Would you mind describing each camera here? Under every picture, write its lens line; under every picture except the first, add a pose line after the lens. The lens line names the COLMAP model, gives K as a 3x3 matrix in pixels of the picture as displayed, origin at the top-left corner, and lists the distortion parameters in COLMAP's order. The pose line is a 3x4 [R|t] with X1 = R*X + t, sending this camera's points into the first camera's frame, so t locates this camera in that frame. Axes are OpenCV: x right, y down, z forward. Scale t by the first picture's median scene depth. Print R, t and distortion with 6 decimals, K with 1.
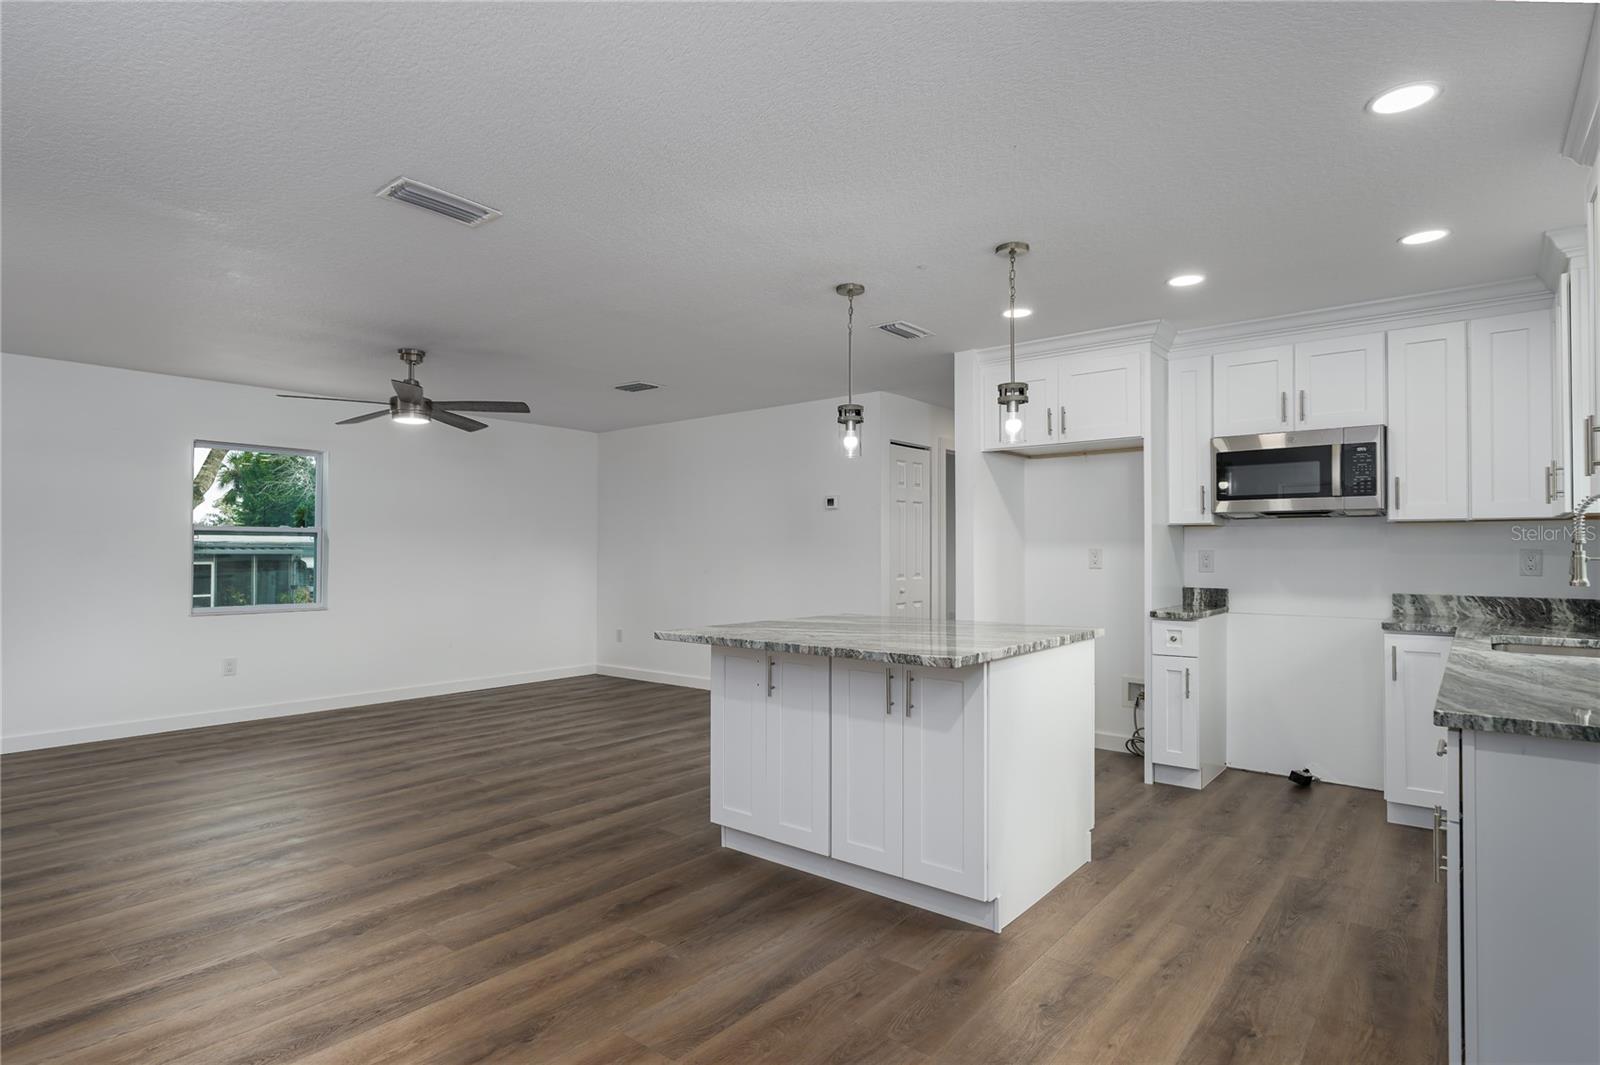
lens RADIAL K [[826.8, 0, 789.8], [0, 826.8, 554.4], [0, 0, 1]] dist [0.000483, -0.000034]
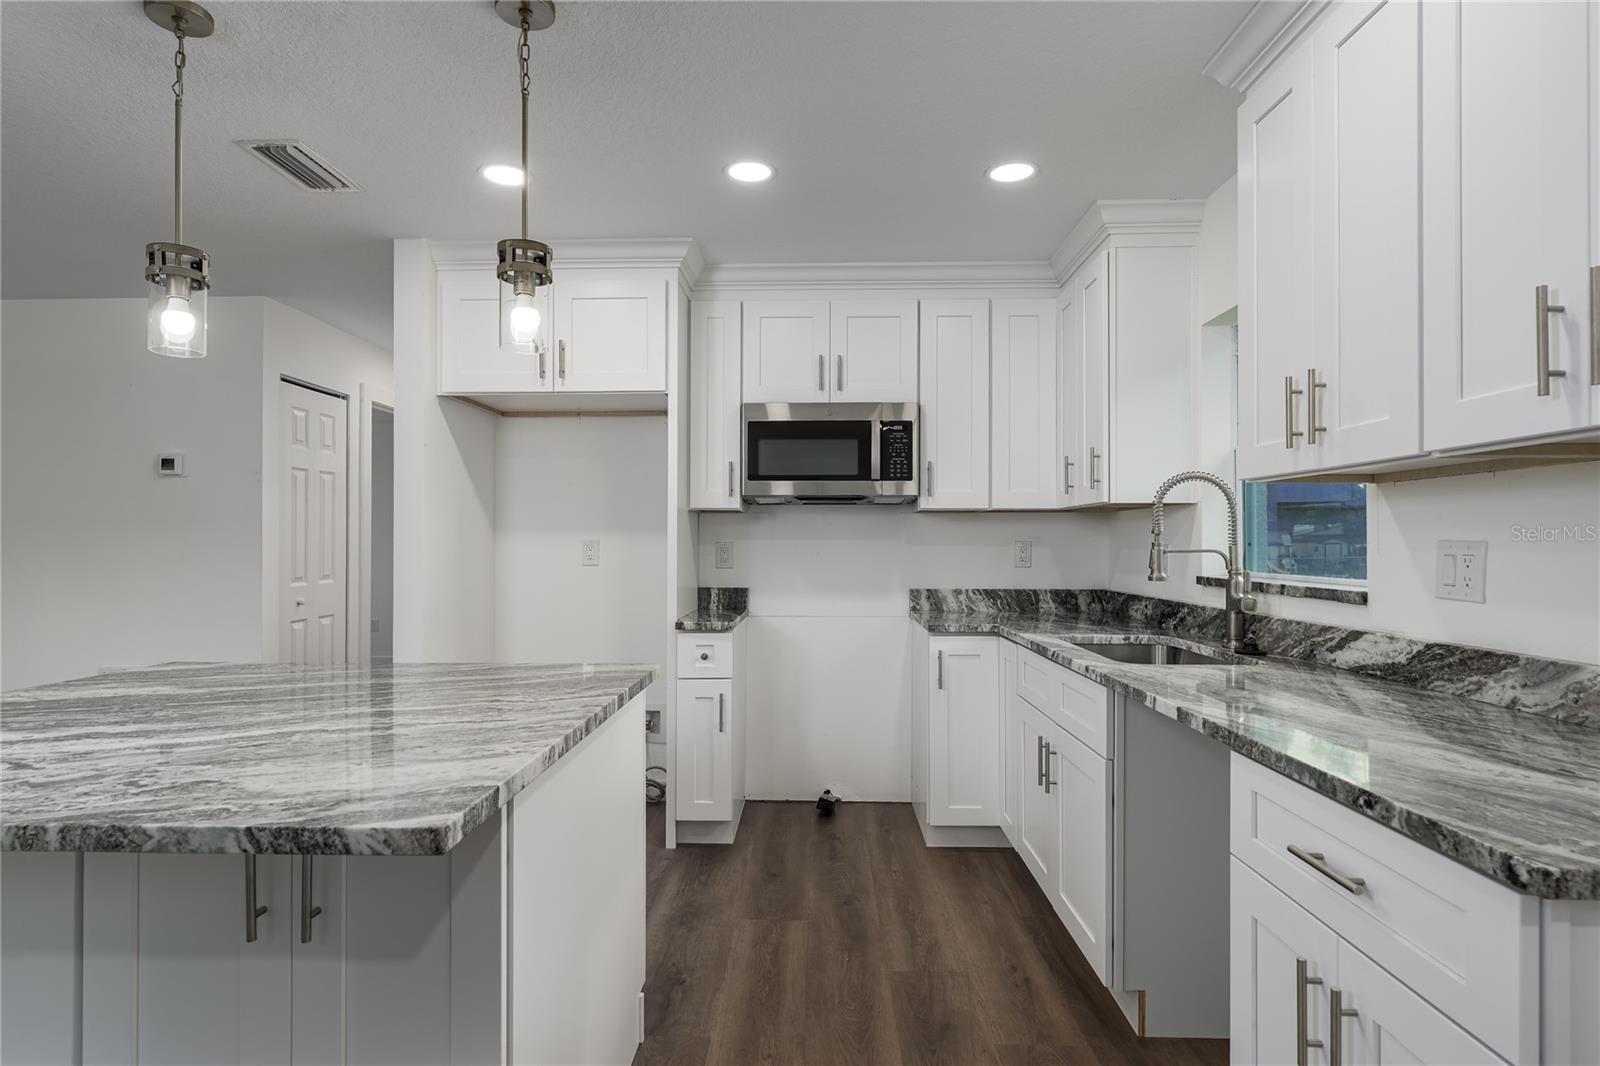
lens RADIAL K [[829.5, 0, 800.0], [0, 829.5, 533.0], [0, 0, 1]] dist [-0.002104, -0.000268]
pose [[0.780975, 0.007498, 0.624517, 0.054386], [0.002712, 0.999878, -0.015396, -0.001020], [-0.624556, 0.013718, 0.780859, 0.372089]]
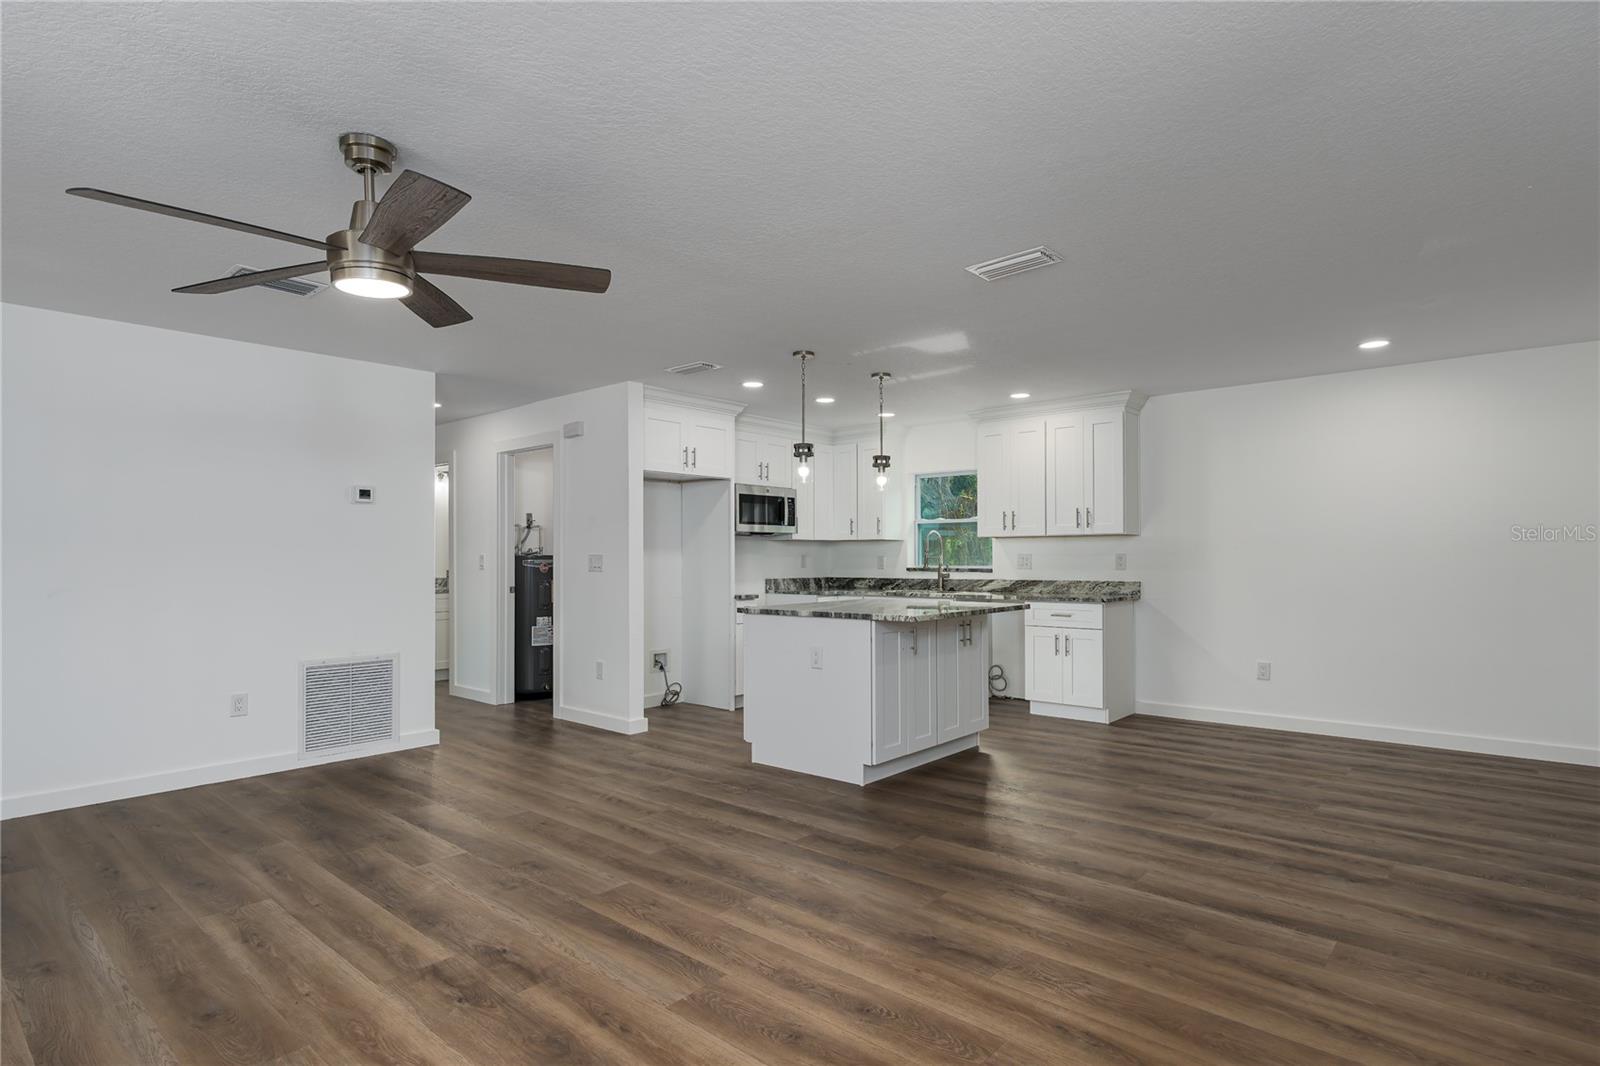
lens RADIAL K [[853.2, 0, 797.6], [0, 853.2, 547.6], [0, 0, 1]] dist [-0.001811, -0.000181]
pose [[0.021448, 0.012315, 0.999694, -1.233427], [0.007802, 0.999892, -0.012485, 0.002436], [-0.999740, 0.008068, 0.021349, 0.945074]]
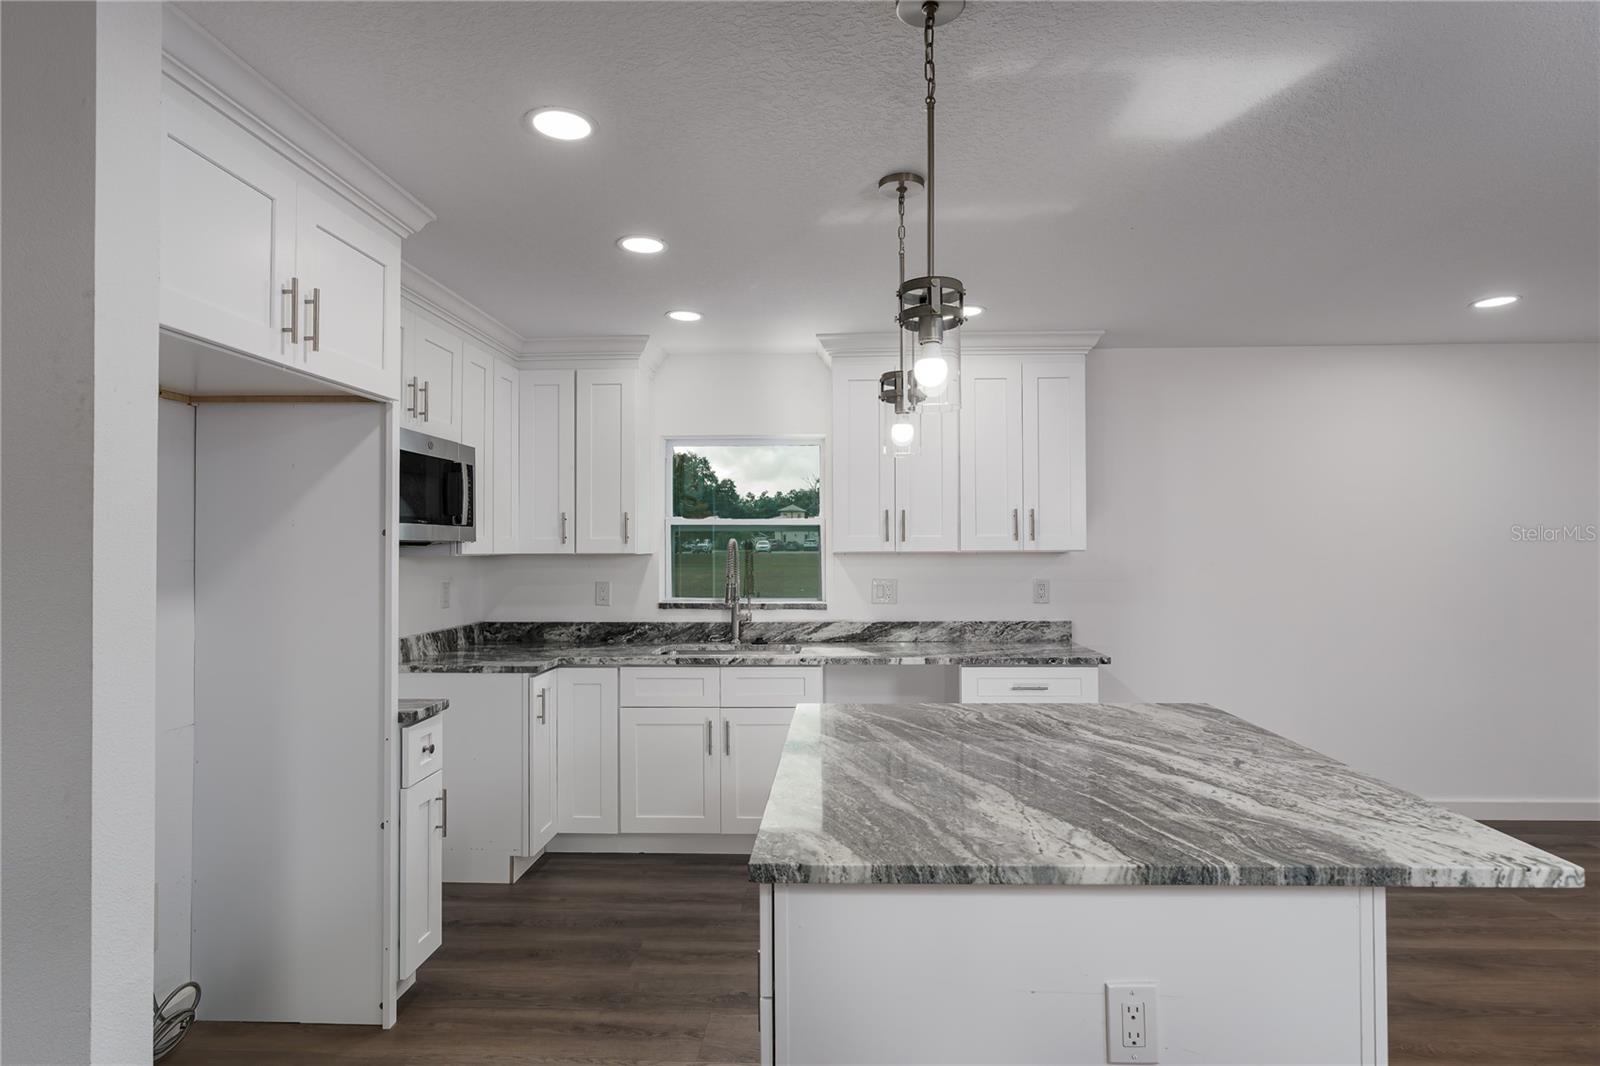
lens RADIAL K [[835.1, 0, 816.7], [0, 835.1, 534.2], [0, 0, 1]] dist [-0.004515, 0.000065]
pose [[-0.618724, 0.014326, 0.785477, -0.206566], [0.006599, 0.999893, -0.013039, -0.048489], [-0.785580, -0.002884, -0.618753, 1.252438]]
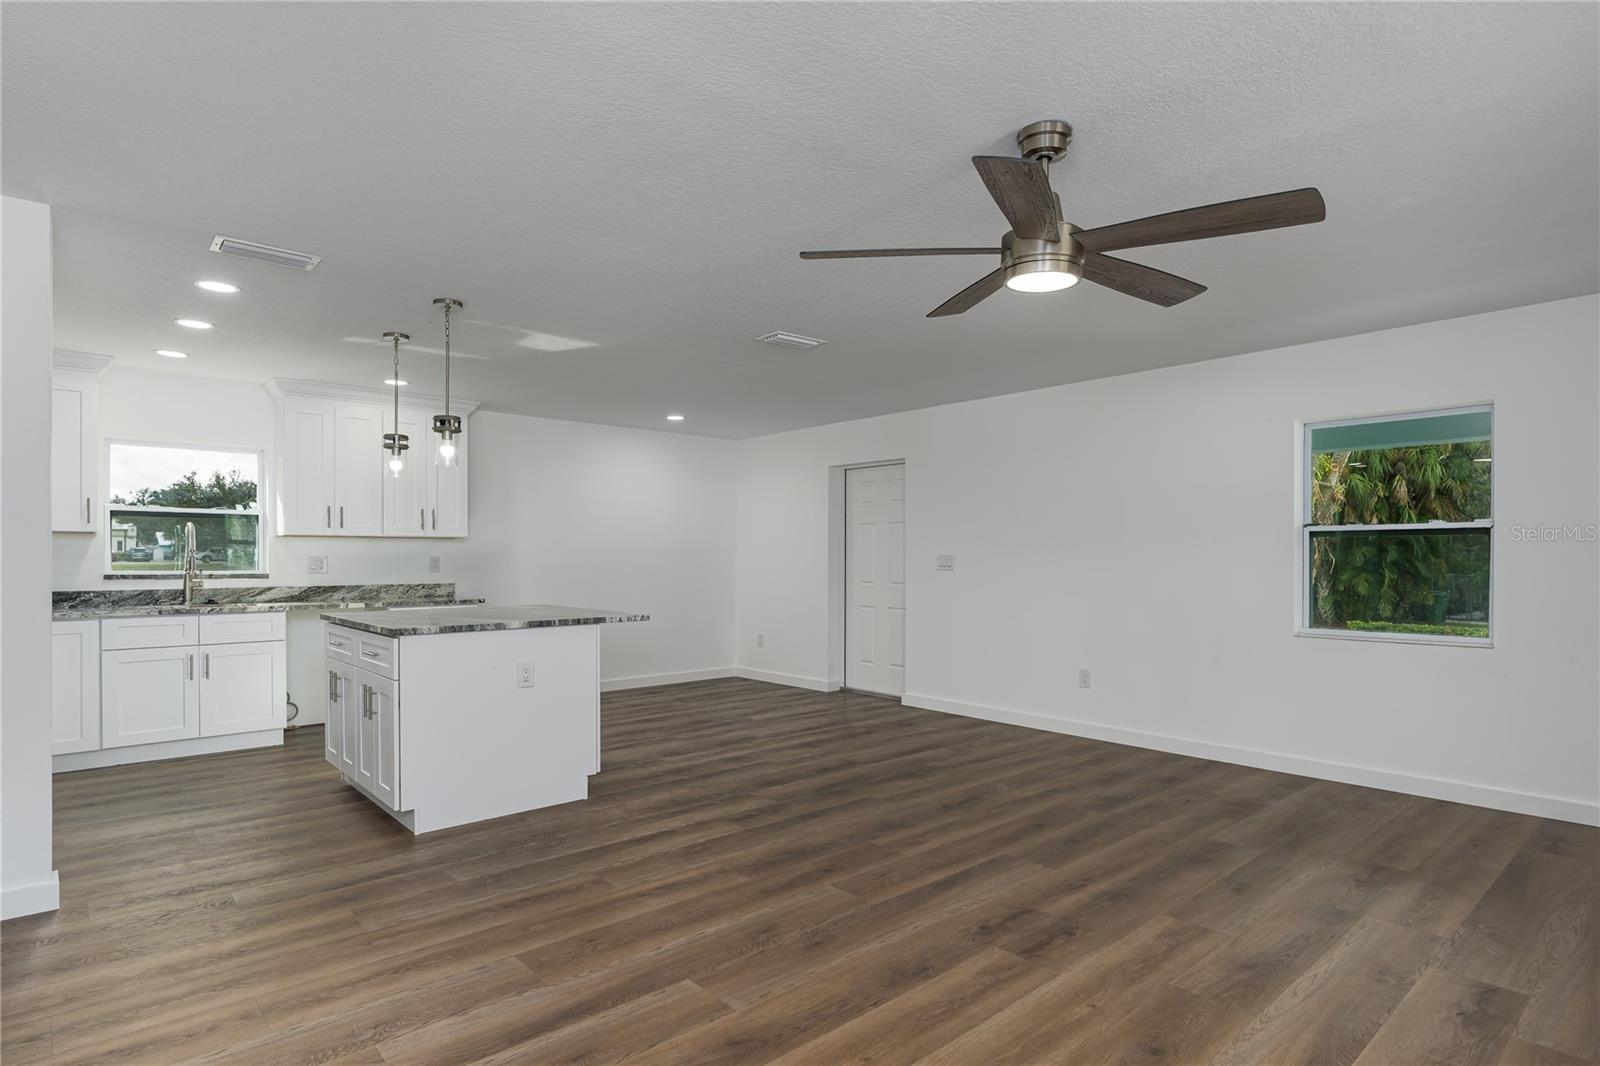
lens RADIAL K [[837.4, 0, 823.7], [0, 837.4, 560.7], [0, 0, 1]] dist [-0.000017, -0.000537]
pose [[-0.992676, 0.000543, 0.120802, -0.506550], [0.001304, 0.999980, 0.006219, -0.002184], [-0.120797, 0.006331, -0.992657, 1.918761]]
